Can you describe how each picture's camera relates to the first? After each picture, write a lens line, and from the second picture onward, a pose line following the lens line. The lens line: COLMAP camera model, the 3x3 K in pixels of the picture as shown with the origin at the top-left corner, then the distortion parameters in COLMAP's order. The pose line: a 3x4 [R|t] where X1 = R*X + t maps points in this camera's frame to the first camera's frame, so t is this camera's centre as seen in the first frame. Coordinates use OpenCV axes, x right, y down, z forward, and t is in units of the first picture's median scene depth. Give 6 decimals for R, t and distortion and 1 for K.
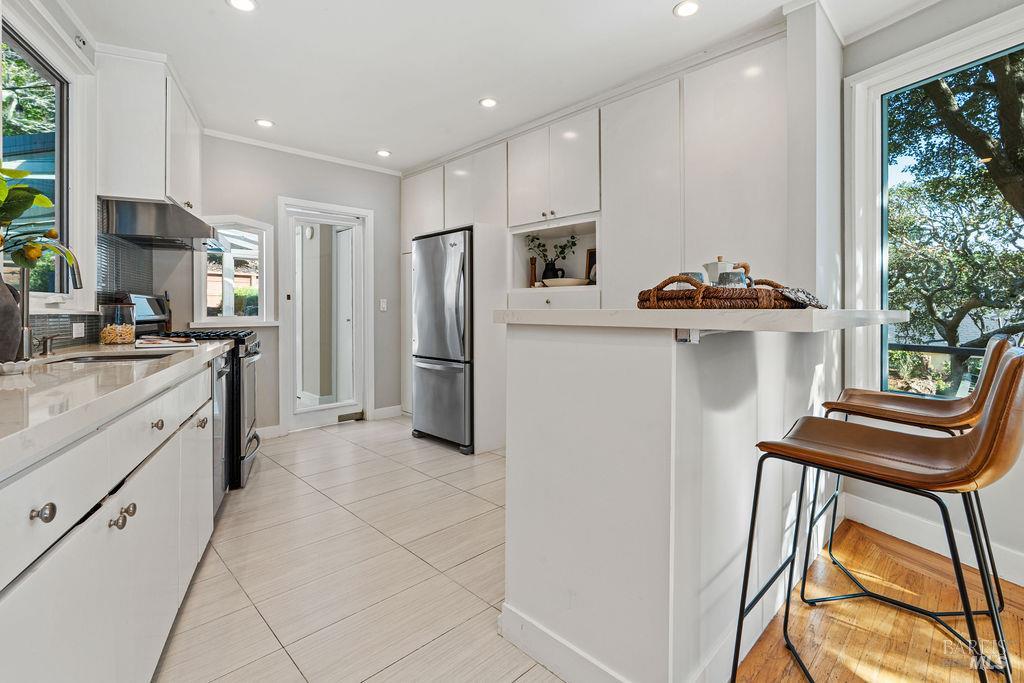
lens RADIAL K [[473.1, 0, 515.2], [0, 473.1, 306.3], [0, 0, 1]] dist [-0.010502, 0.004825]
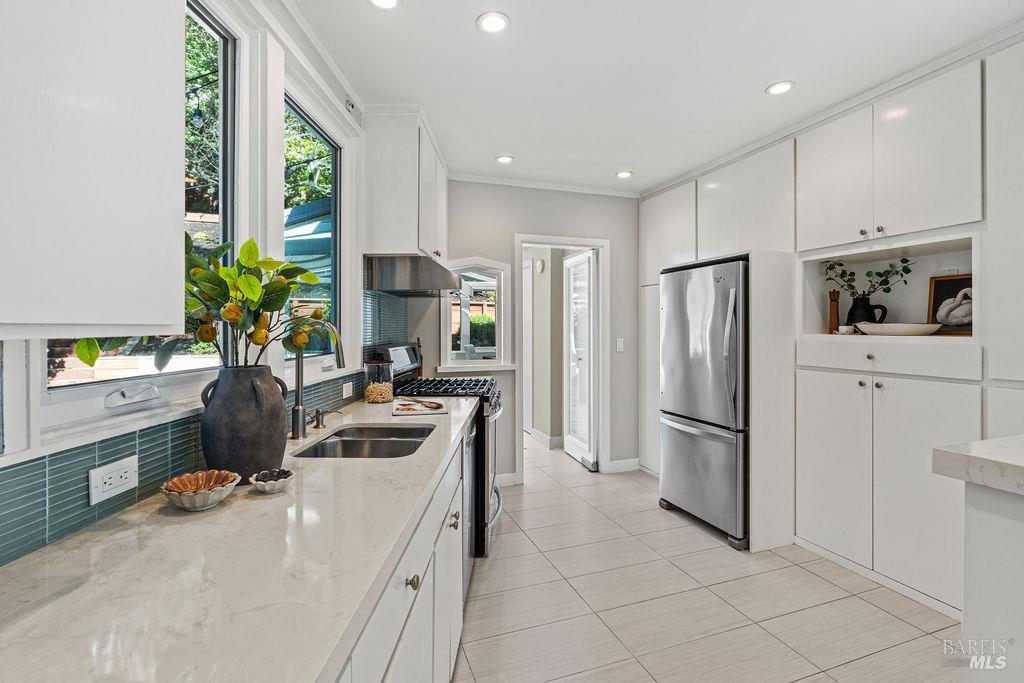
lens RADIAL K [[473.1, 0, 512.7], [0, 473.1, 319.9], [0, 0, 1]] dist [-0.010502, 0.004825]
pose [[0.905579, -0.002422, -0.424172, -0.112451], [0.000276, 0.999987, -0.005120, -0.060676], [0.424179, 0.004520, 0.905567, 0.147235]]
